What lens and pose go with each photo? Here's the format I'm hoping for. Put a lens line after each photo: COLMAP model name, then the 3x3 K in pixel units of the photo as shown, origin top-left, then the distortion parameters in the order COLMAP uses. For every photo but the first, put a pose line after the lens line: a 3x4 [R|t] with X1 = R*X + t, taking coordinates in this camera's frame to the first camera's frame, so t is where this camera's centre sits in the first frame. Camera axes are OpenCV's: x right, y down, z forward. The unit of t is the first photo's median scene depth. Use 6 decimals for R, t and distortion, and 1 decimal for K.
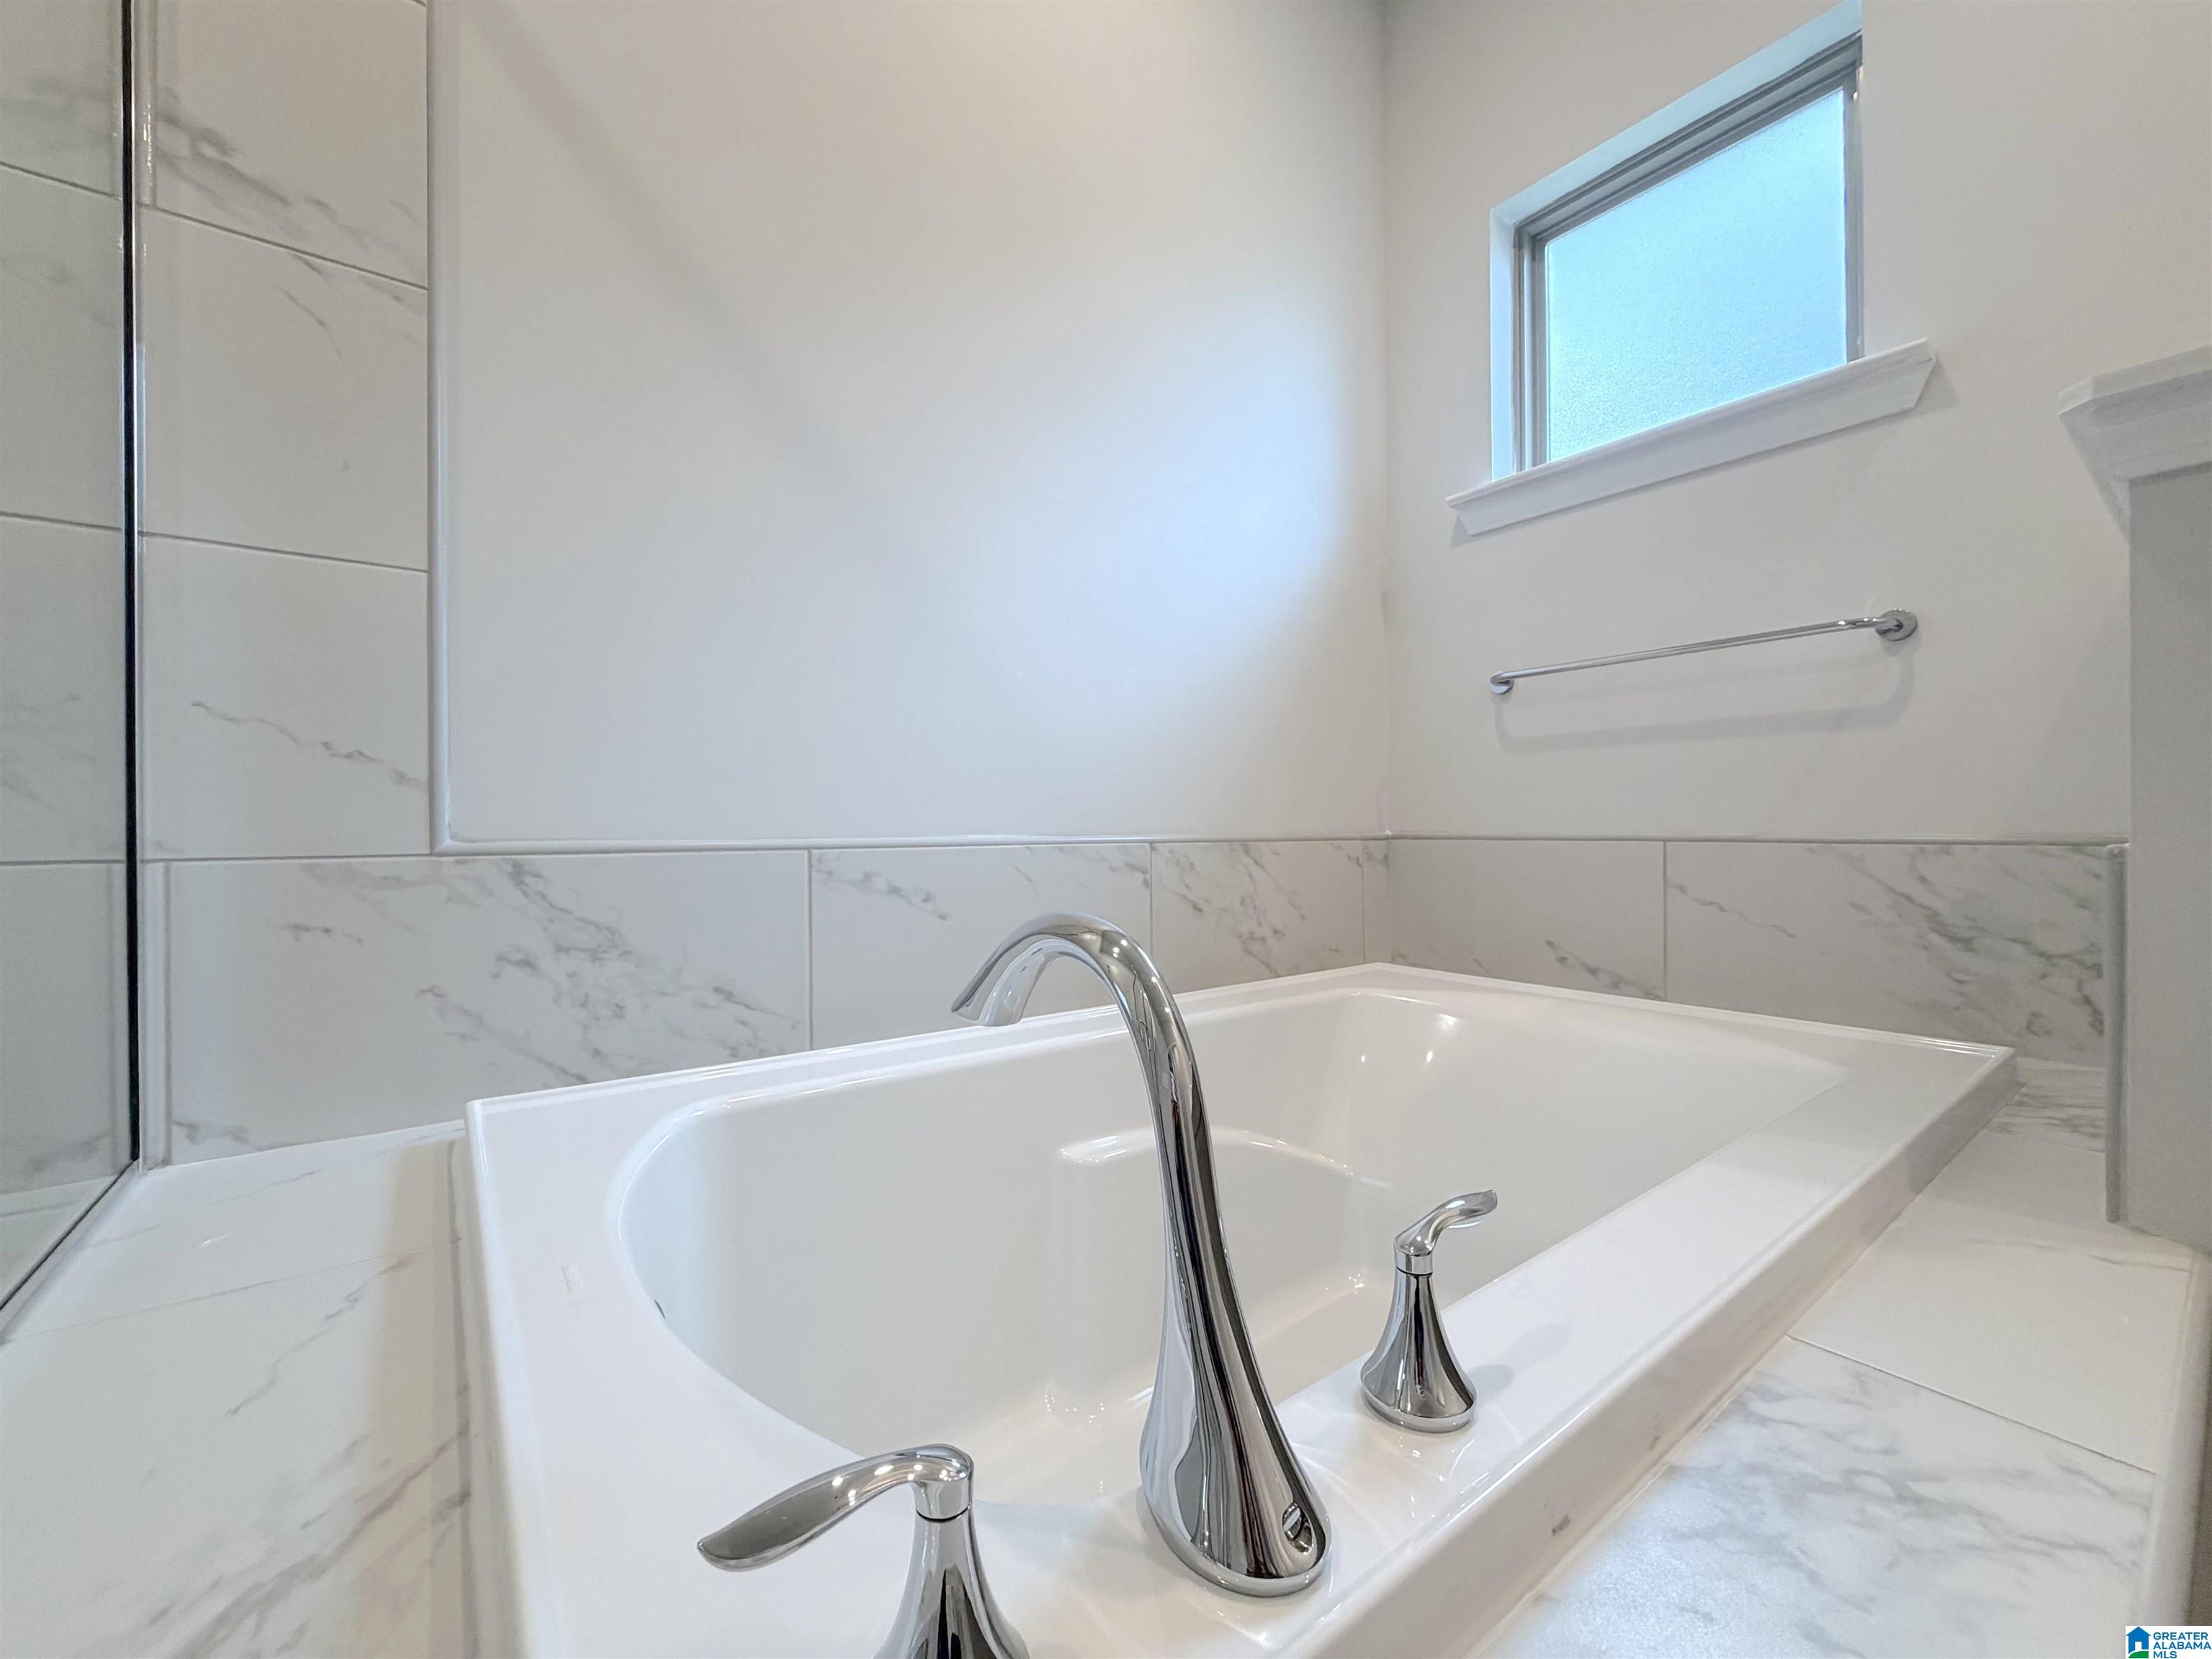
lens RADIAL K [[881.7, 0, 1094.4], [0, 881.7, 827.5], [0, 0, 1]] dist [0.000557, 0.000268]
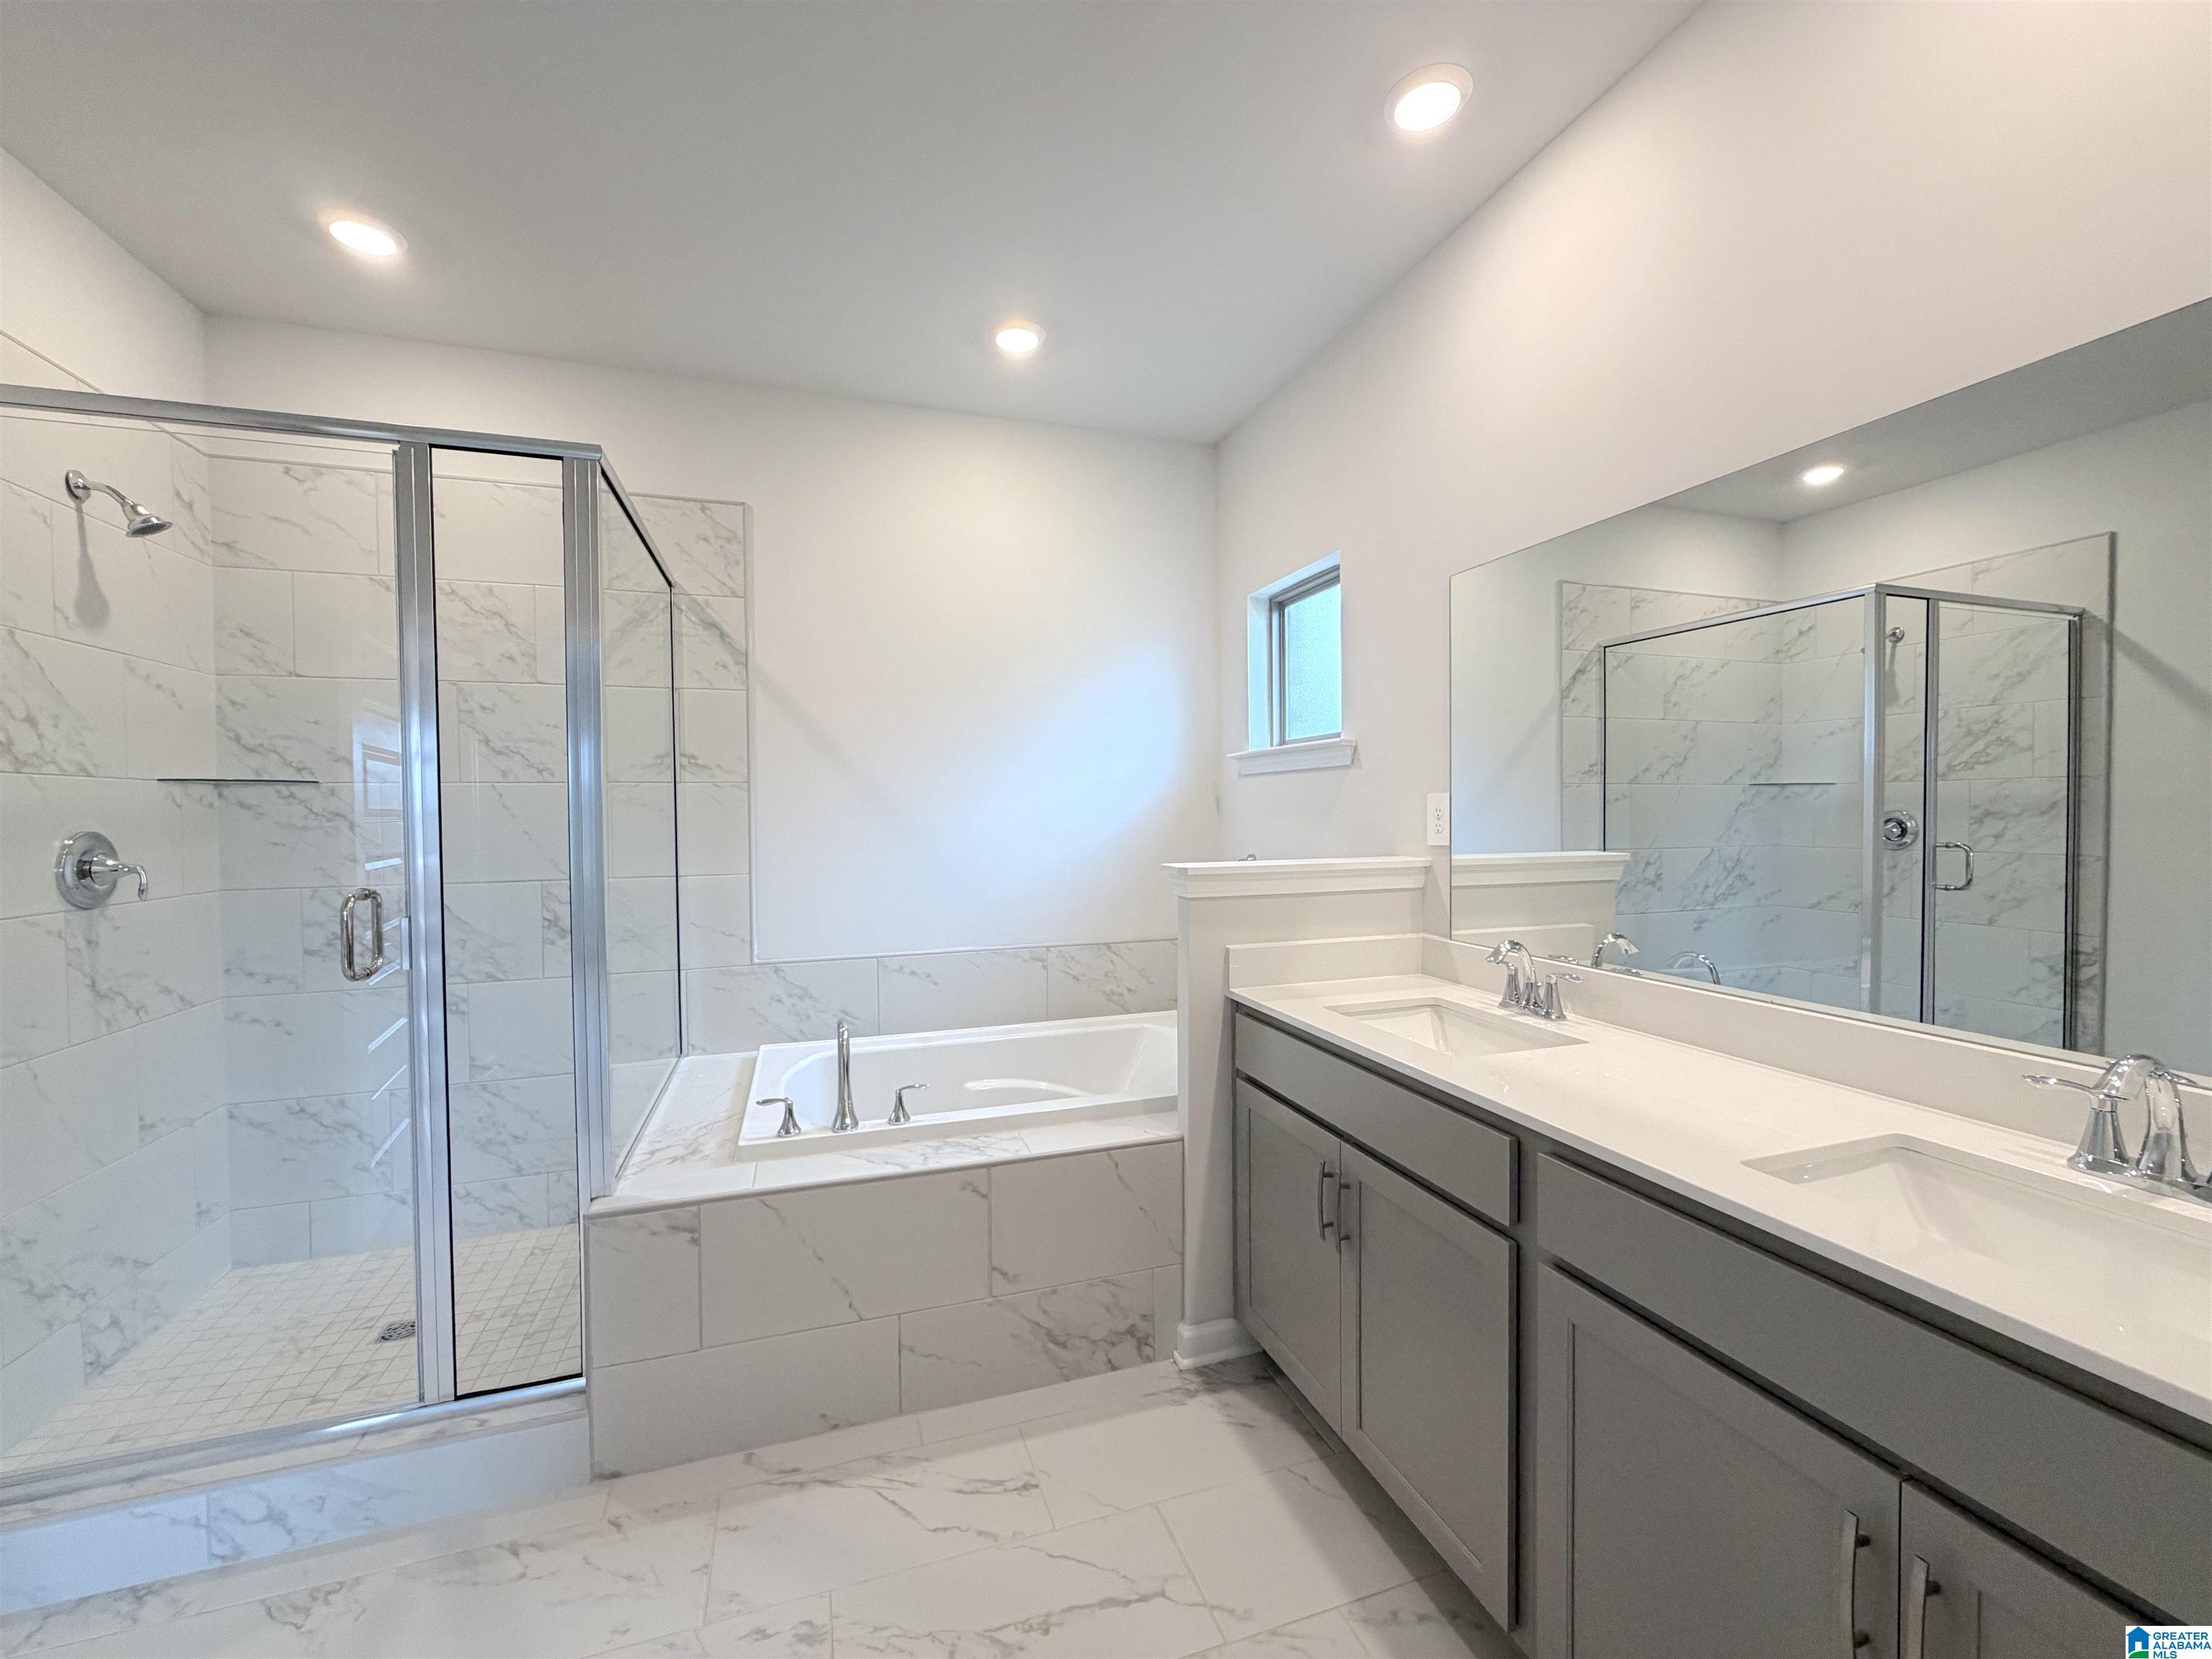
lens RADIAL K [[881.7, 0, 1094.4], [0, 881.7, 827.5], [0, 0, 1]] dist [0.000557, 0.000268]
pose [[0.945280, 0.001317, -0.326258, 1.146407], [0.006675, 0.999704, 0.023377, -0.423908], [0.326193, -0.024276, 0.944992, -1.249329]]
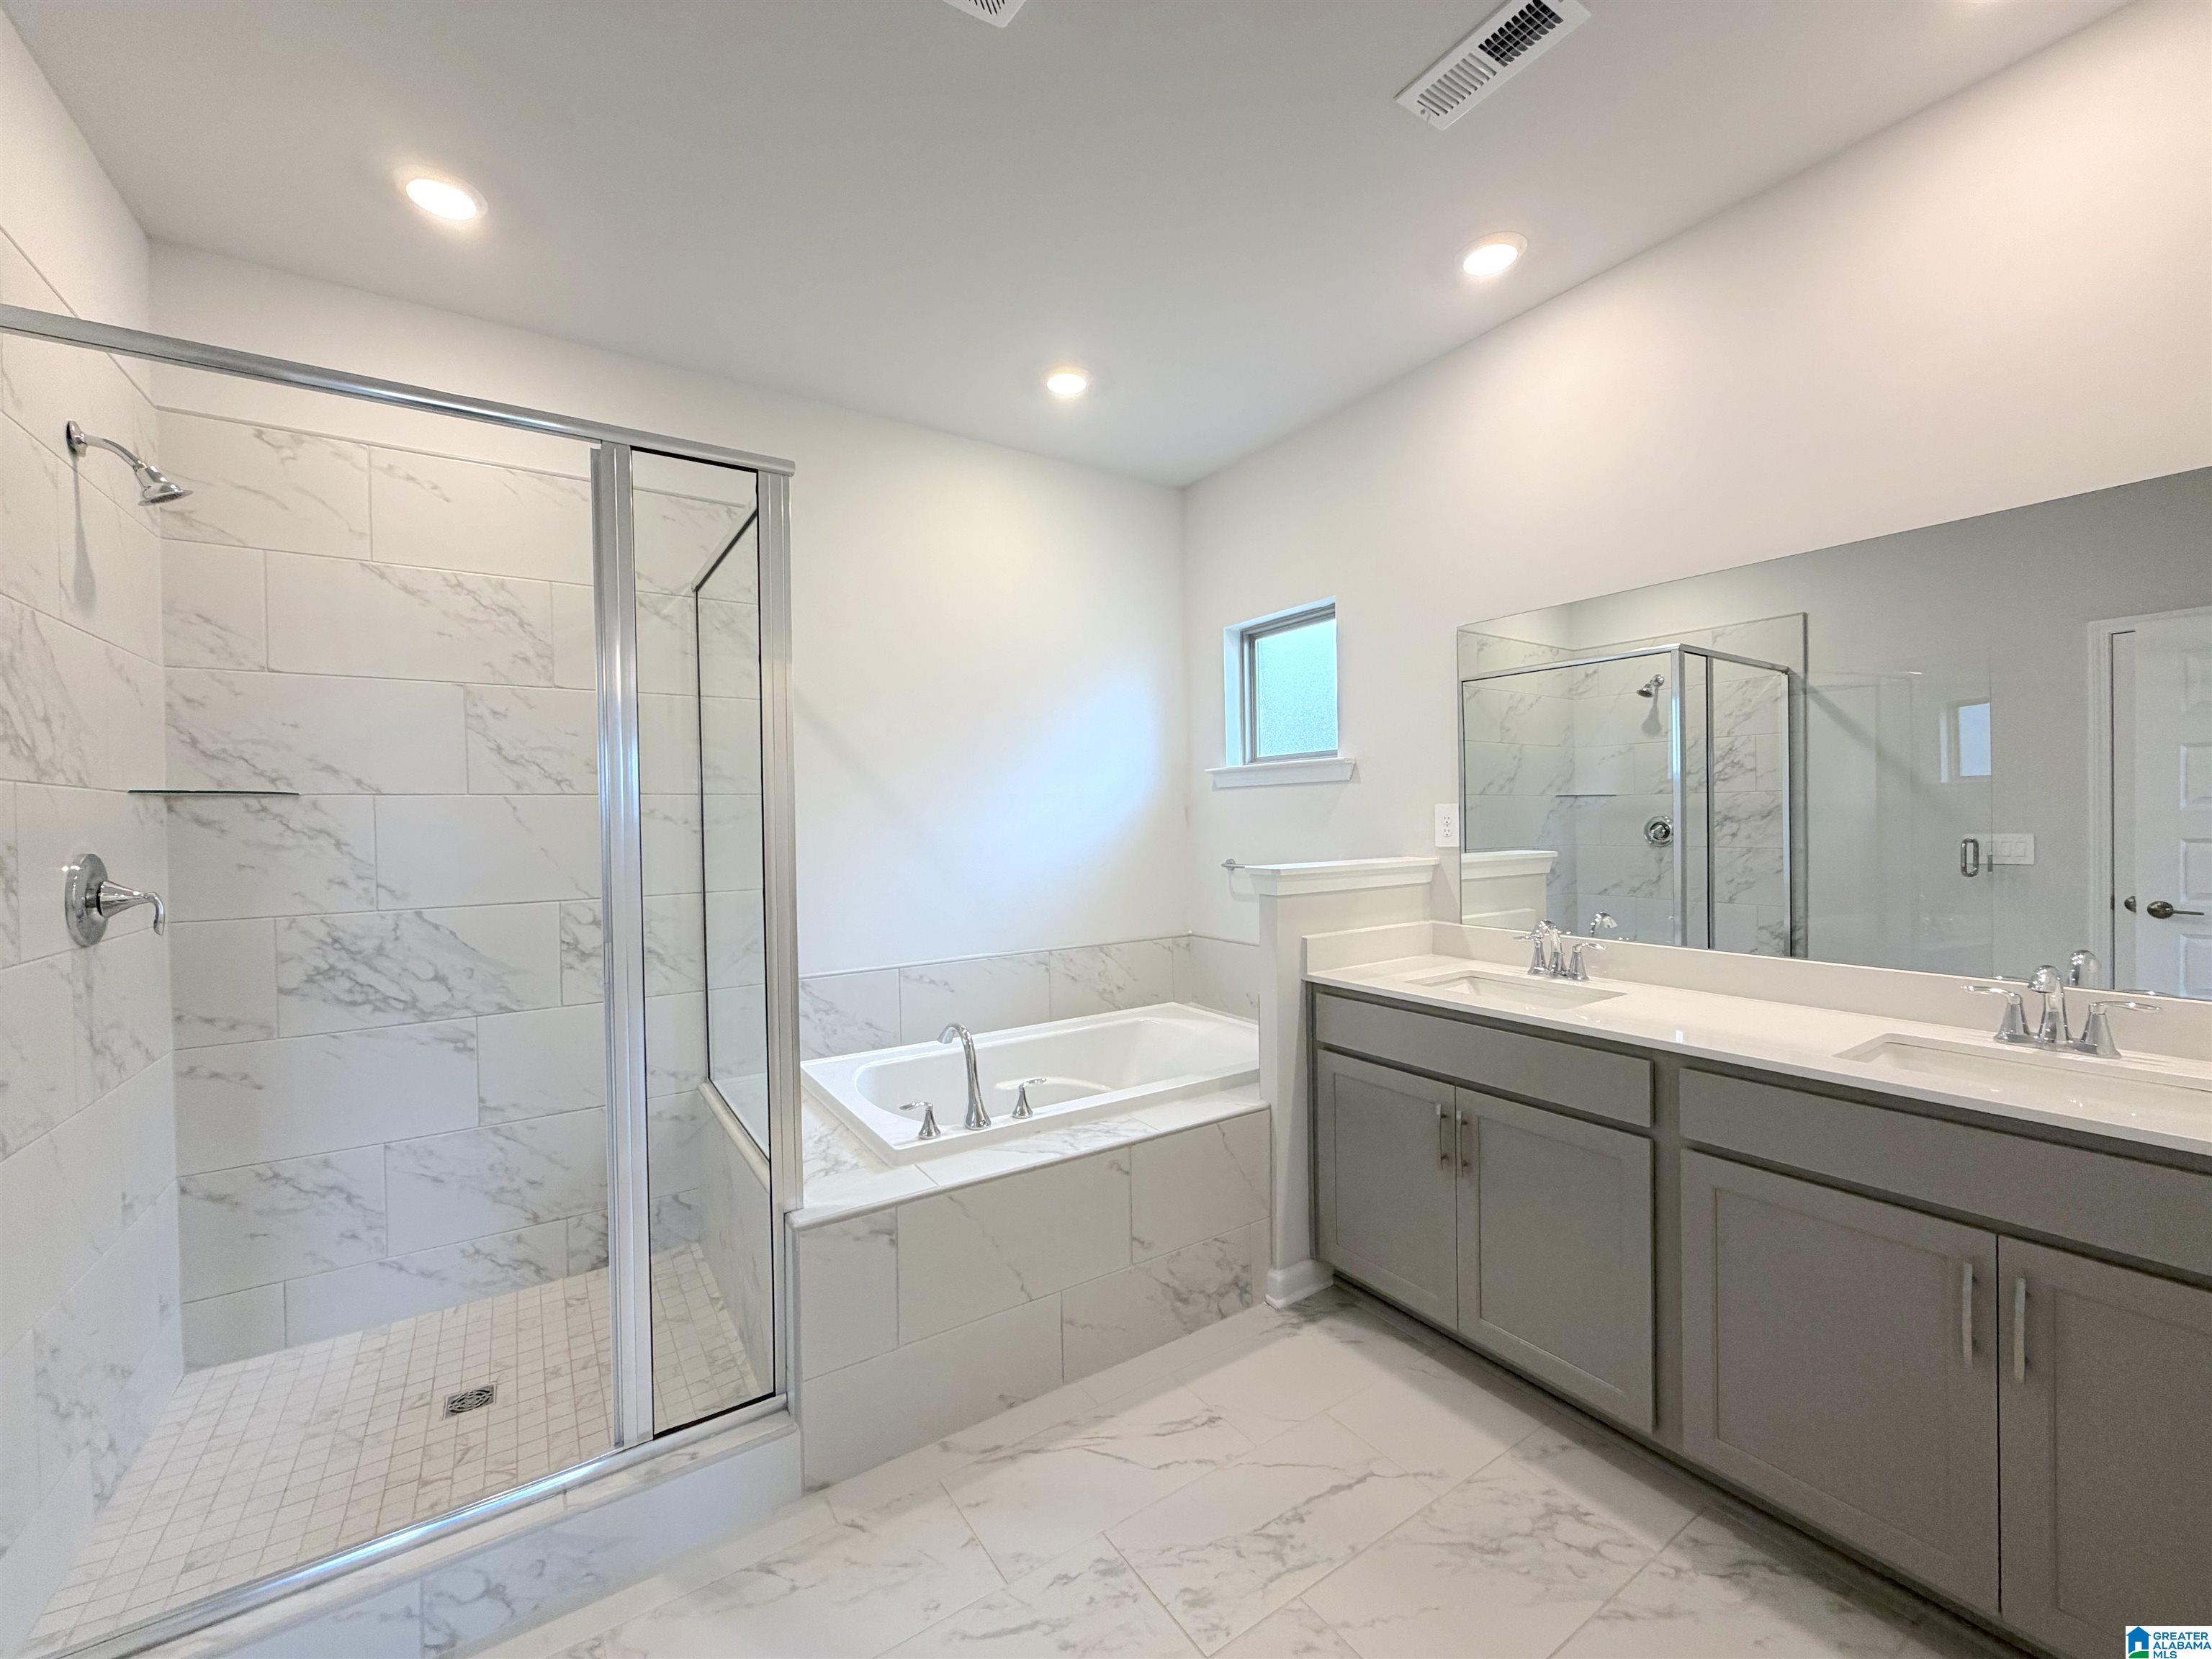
lens RADIAL K [[880.5, 0, 1093.6], [0, 880.5, 826.4], [0, 0, 1]] dist [-0.000471, 0.000085]
pose [[0.997541, -0.011734, -0.069089, 0.444266], [0.012648, 0.999838, 0.012813, -0.431128], [0.068928, -0.013655, 0.997528, -1.584095]]
